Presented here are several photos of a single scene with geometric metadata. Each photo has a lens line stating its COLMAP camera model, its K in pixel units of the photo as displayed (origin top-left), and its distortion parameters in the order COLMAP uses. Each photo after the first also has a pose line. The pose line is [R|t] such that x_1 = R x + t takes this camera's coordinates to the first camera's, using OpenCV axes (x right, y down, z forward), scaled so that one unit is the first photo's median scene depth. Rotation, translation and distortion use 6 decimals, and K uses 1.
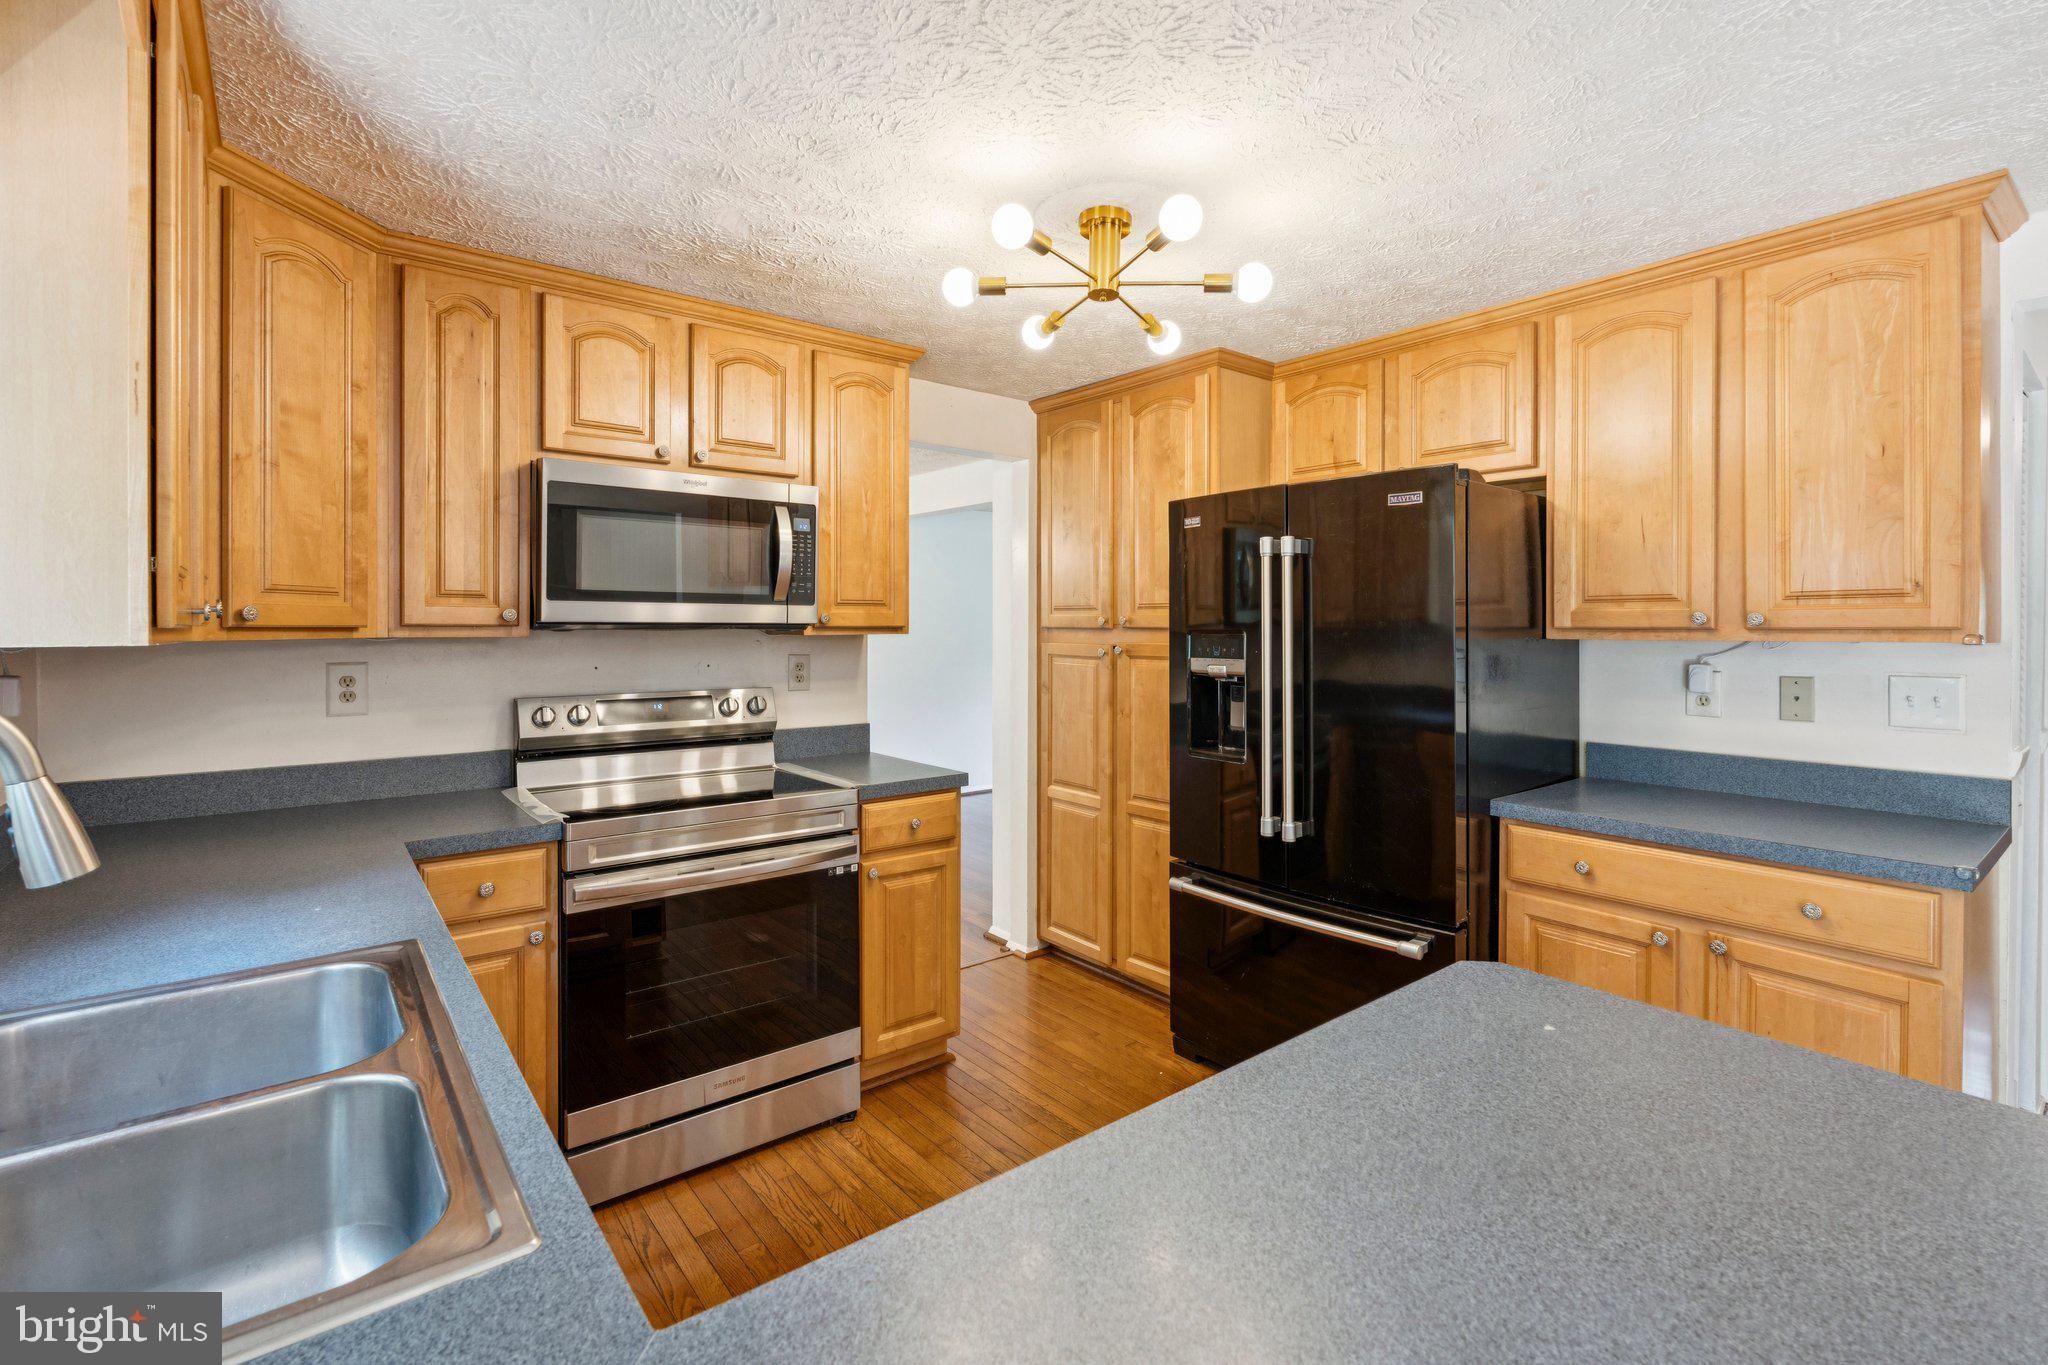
lens RADIAL K [[915.4, 0, 1019.9], [0, 915.4, 628.3], [0, 0, 1]] dist [-0.000095, 0.000099]
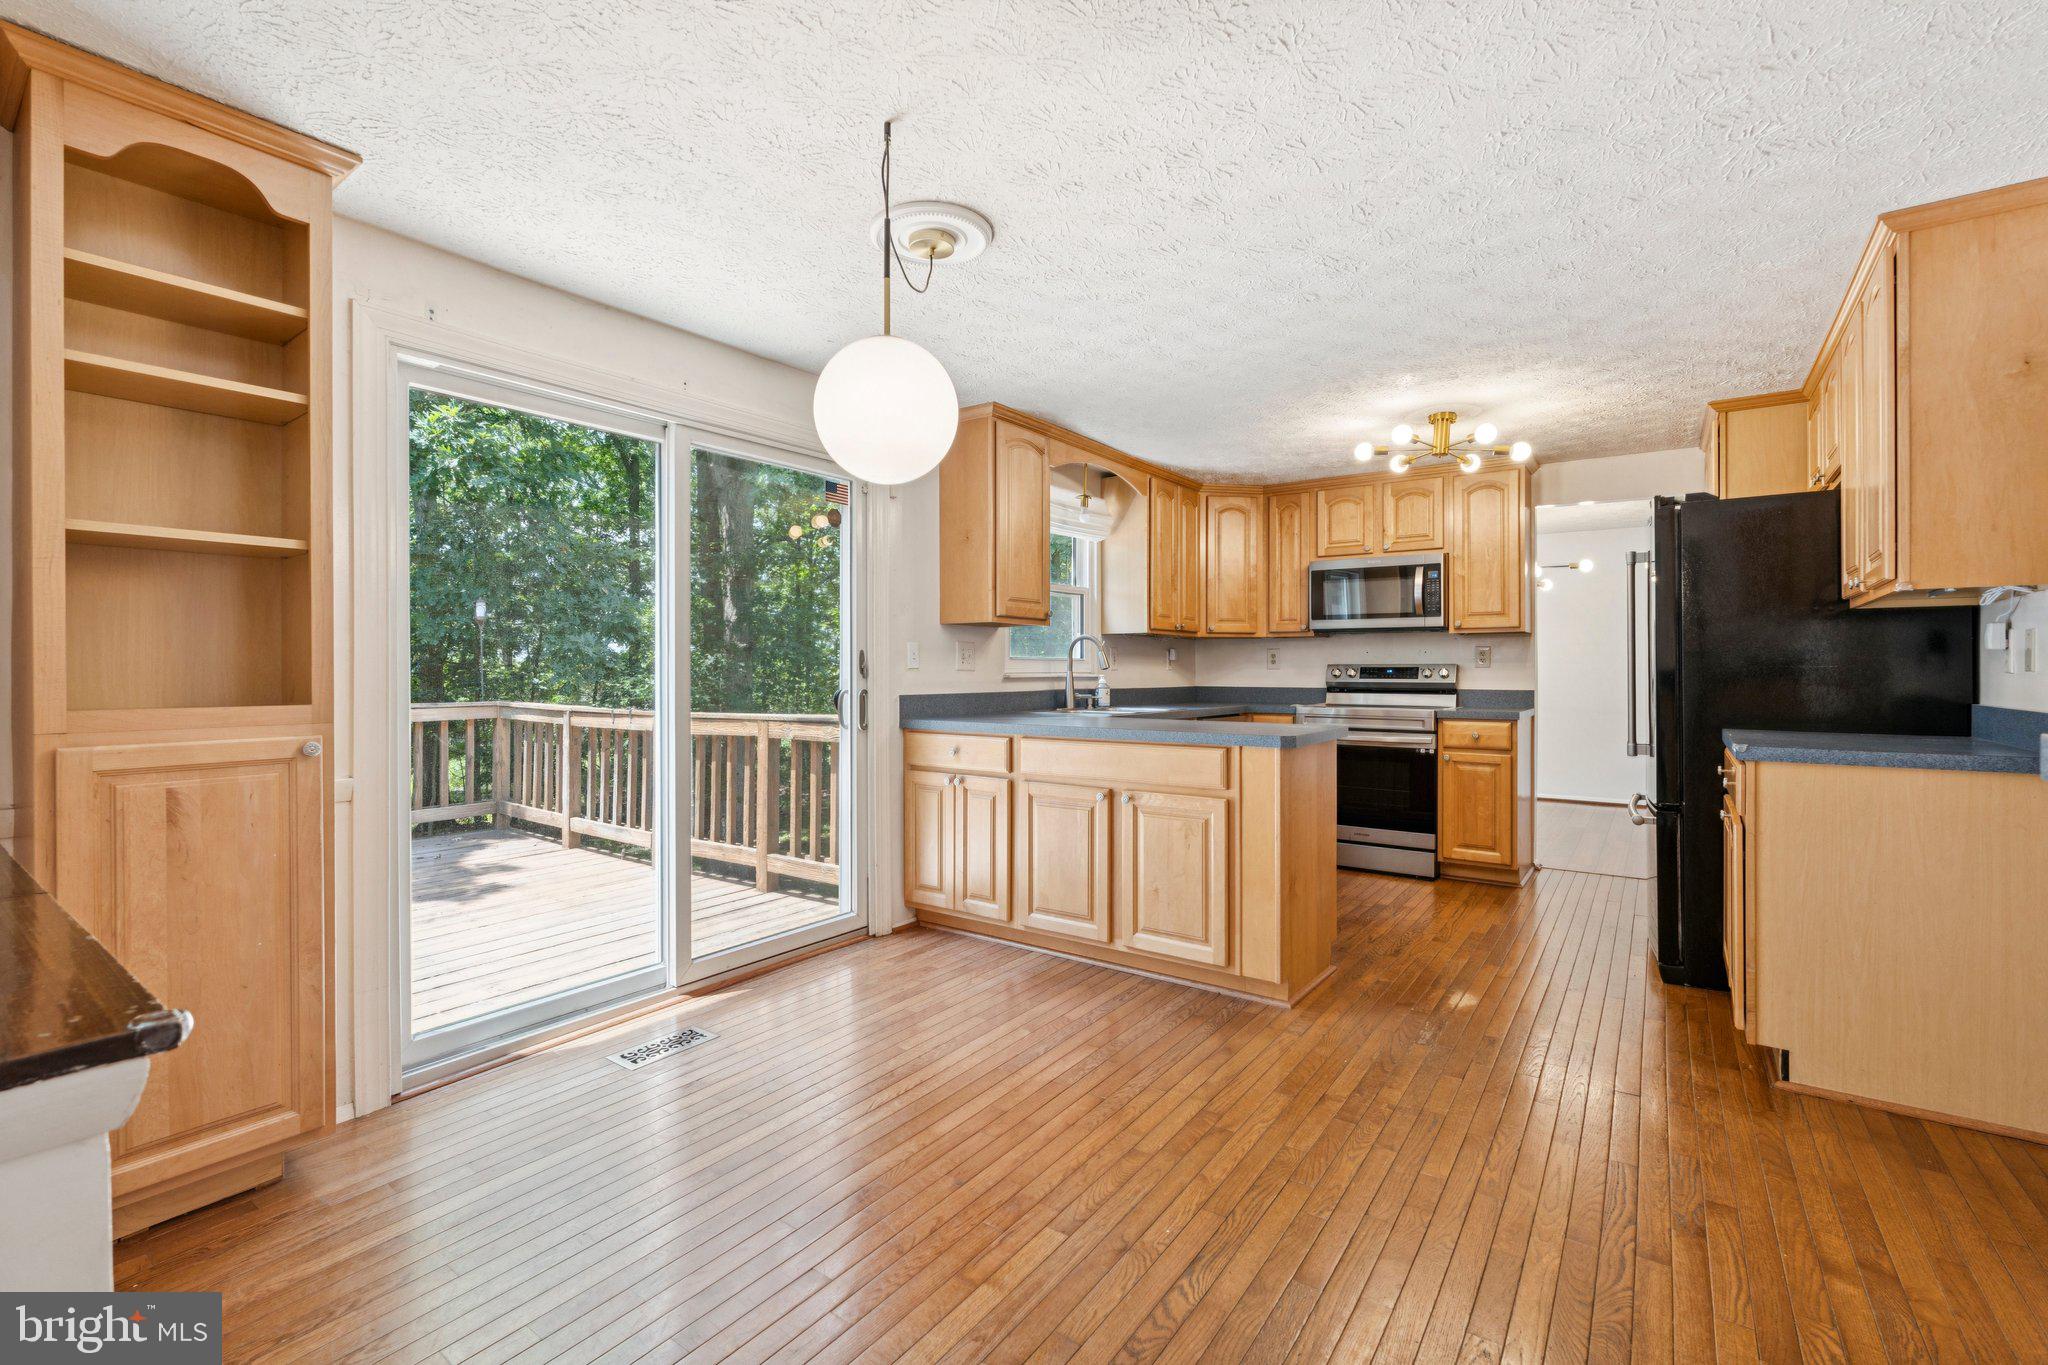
lens RADIAL K [[907.3, 0, 1024.0], [0, 907.3, 682.5], [0, 0, 1]] dist [-0.001533, -0.000048]
pose [[0.278539, 0.011522, -0.960356, 1.394391], [-0.001393, 0.999932, 0.011593, 0.094375], [0.960424, -0.001892, 0.278536, -0.351229]]
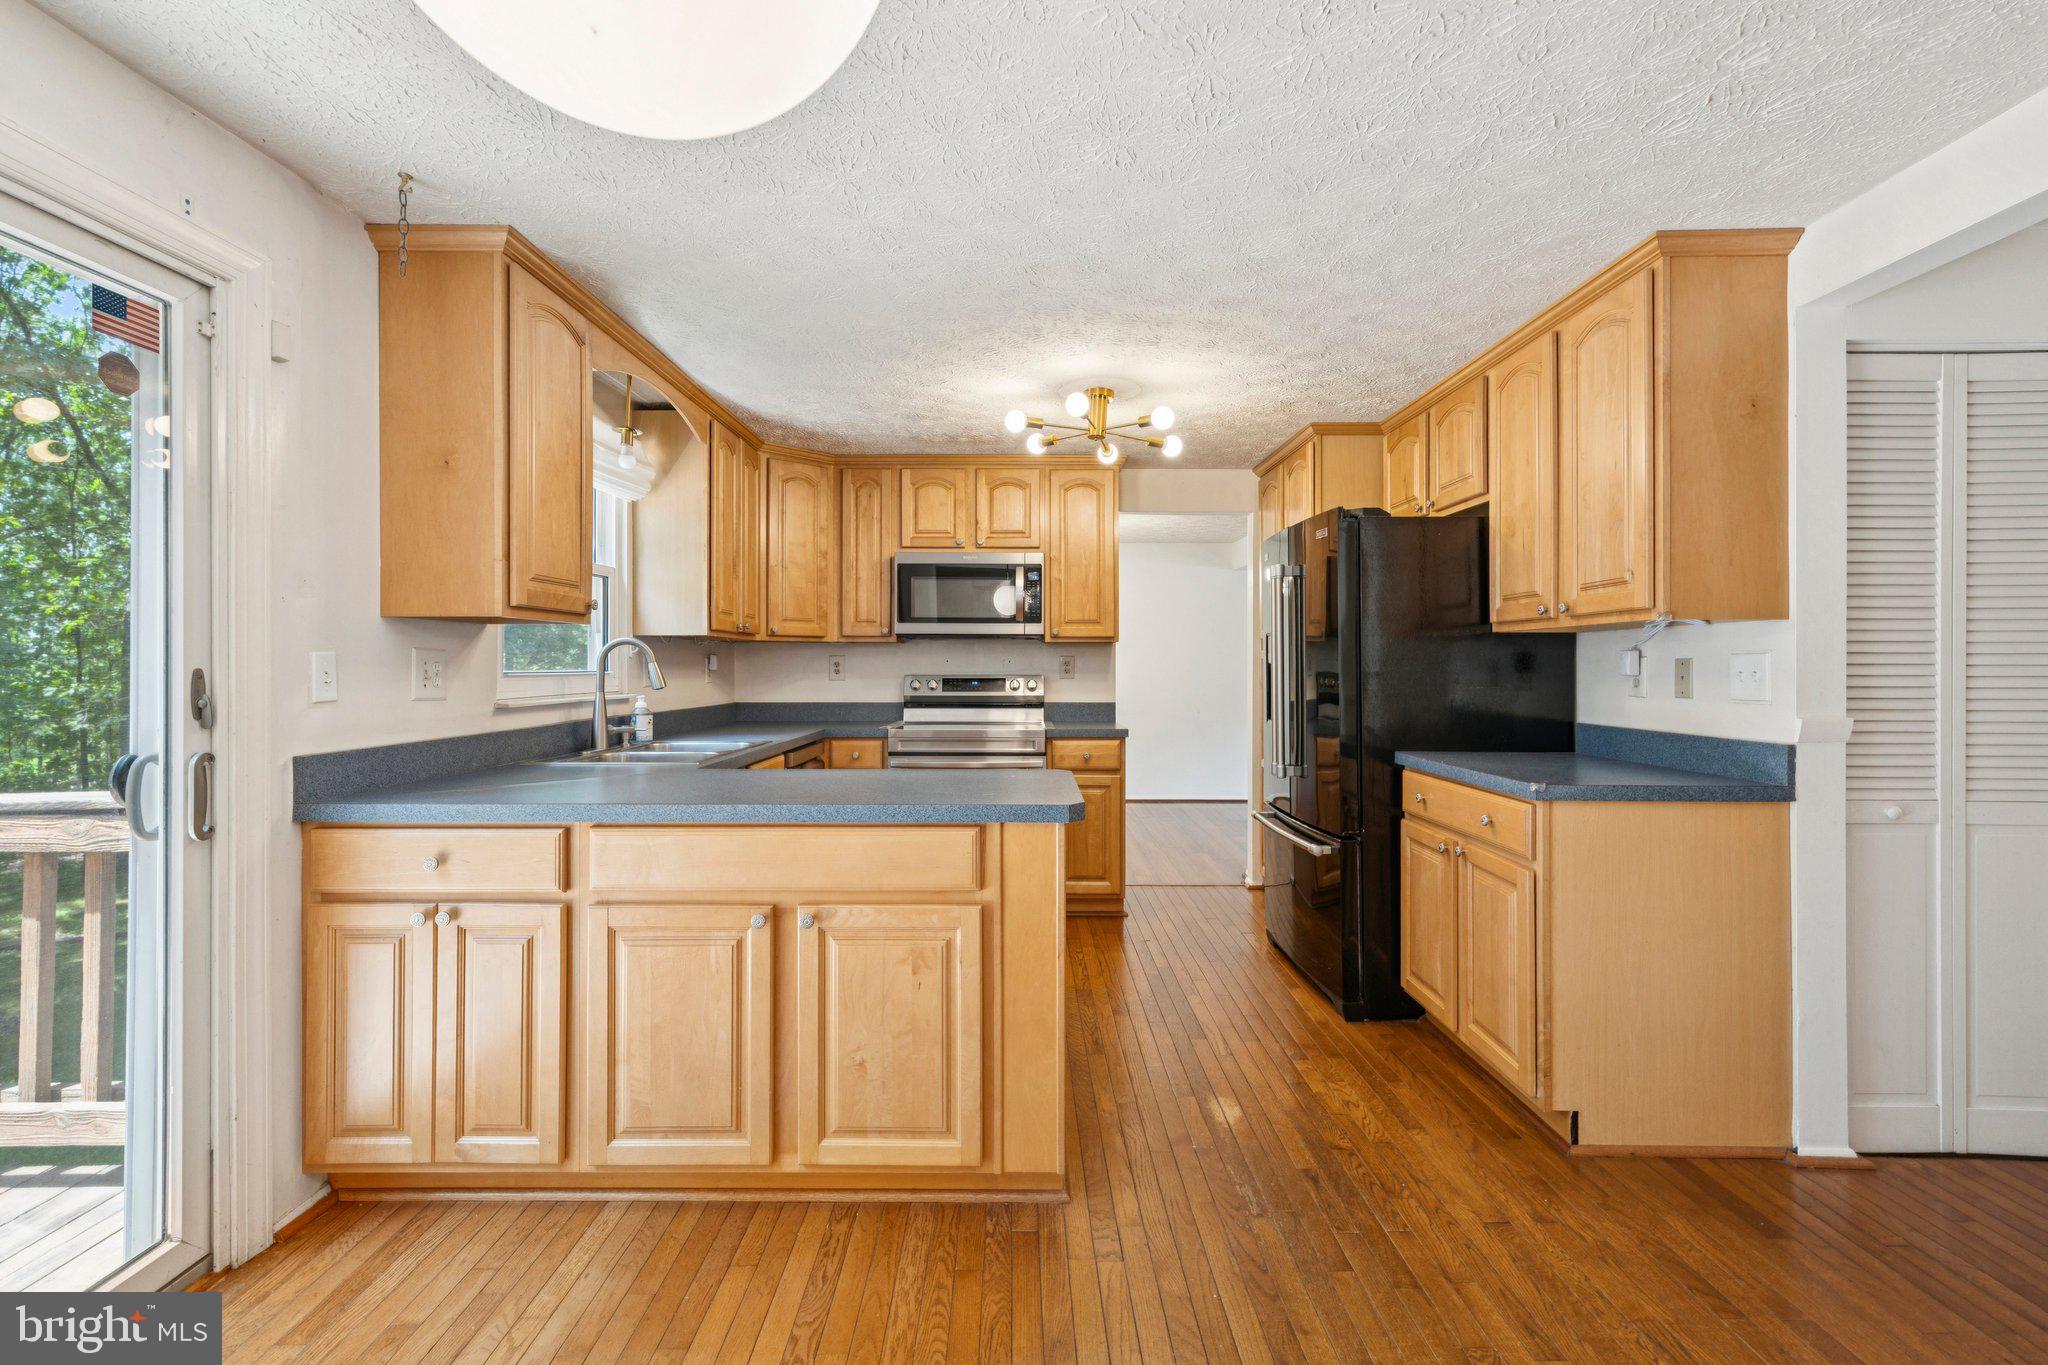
lens RADIAL K [[910.7, 0, 1025.9], [0, 910.7, 665.4], [0, 0, 1]] dist [0.004108, -0.000015]
pose [[0.784934, -0.001092, -0.619578, 0.835901], [-0.000103, 0.999998, -0.001893, 0.058491], [0.619579, 0.001550, 0.784933, -0.349196]]
